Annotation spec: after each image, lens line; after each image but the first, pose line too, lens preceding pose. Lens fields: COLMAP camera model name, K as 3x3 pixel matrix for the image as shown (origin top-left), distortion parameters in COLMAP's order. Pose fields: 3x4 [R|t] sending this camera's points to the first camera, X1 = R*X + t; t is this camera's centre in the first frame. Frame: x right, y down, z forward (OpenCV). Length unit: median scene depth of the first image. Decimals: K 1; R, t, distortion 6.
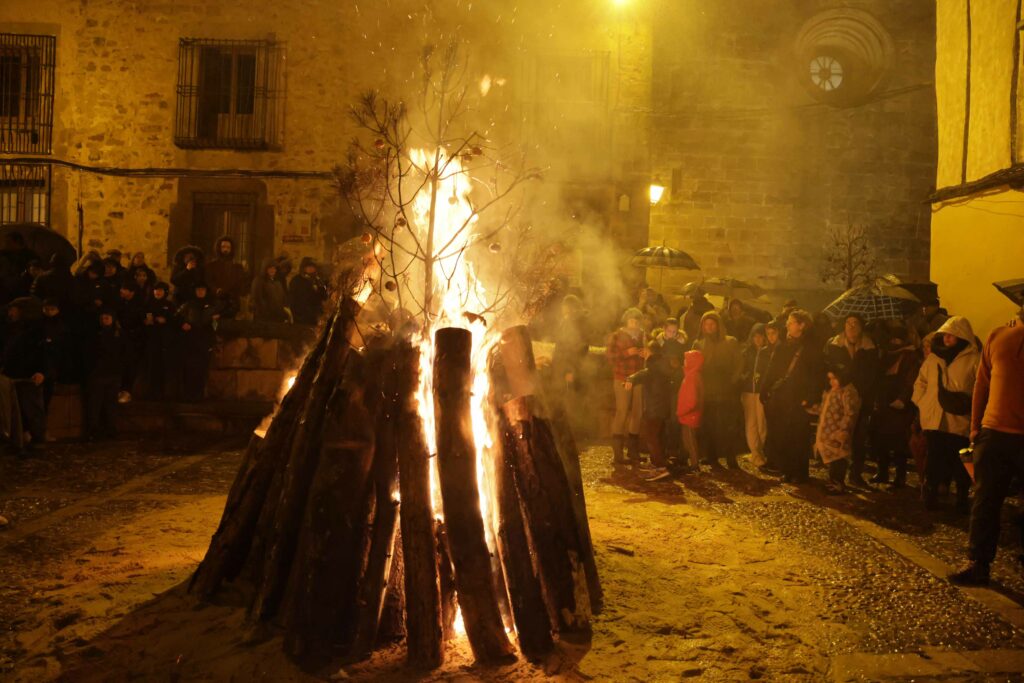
lens RADIAL K [[679.2, 0, 511.6], [0, 679.2, 341.4], [0, 0, 1]] dist [-0.082674, 0.002908]
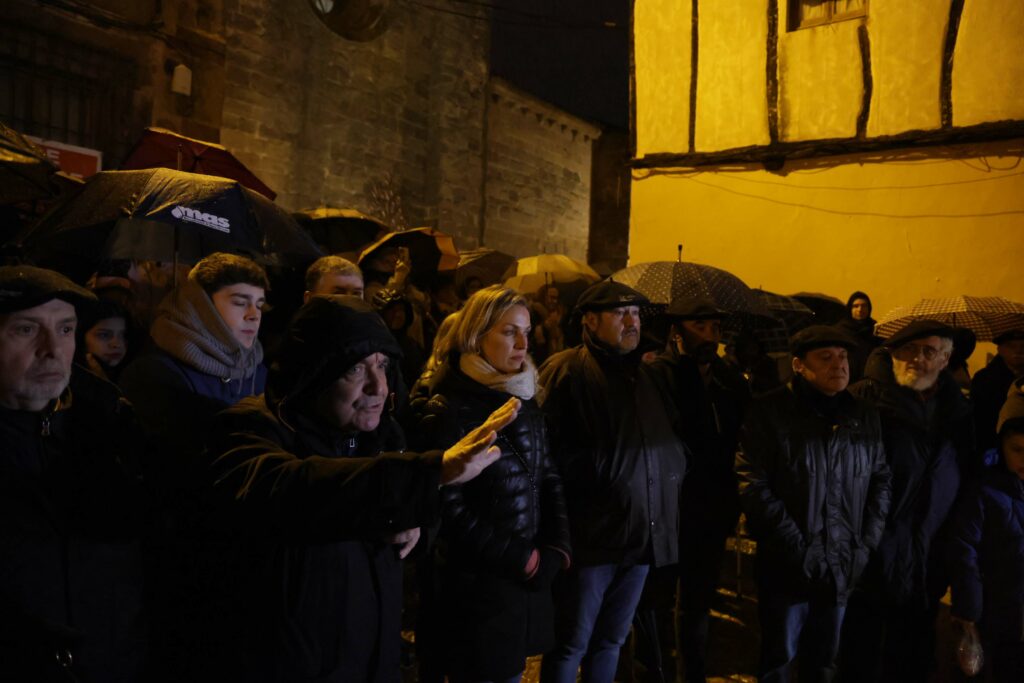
lens RADIAL K [[679.2, 0, 512.2], [0, 679.2, 346.1], [0, 0, 1]] dist [-0.082674, 0.002908]
pose [[0.582749, -0.042346, 0.811548, -0.162852], [-0.017076, 0.997783, 0.064325, -0.039271], [-0.812473, -0.051344, 0.580734, 0.636422]]
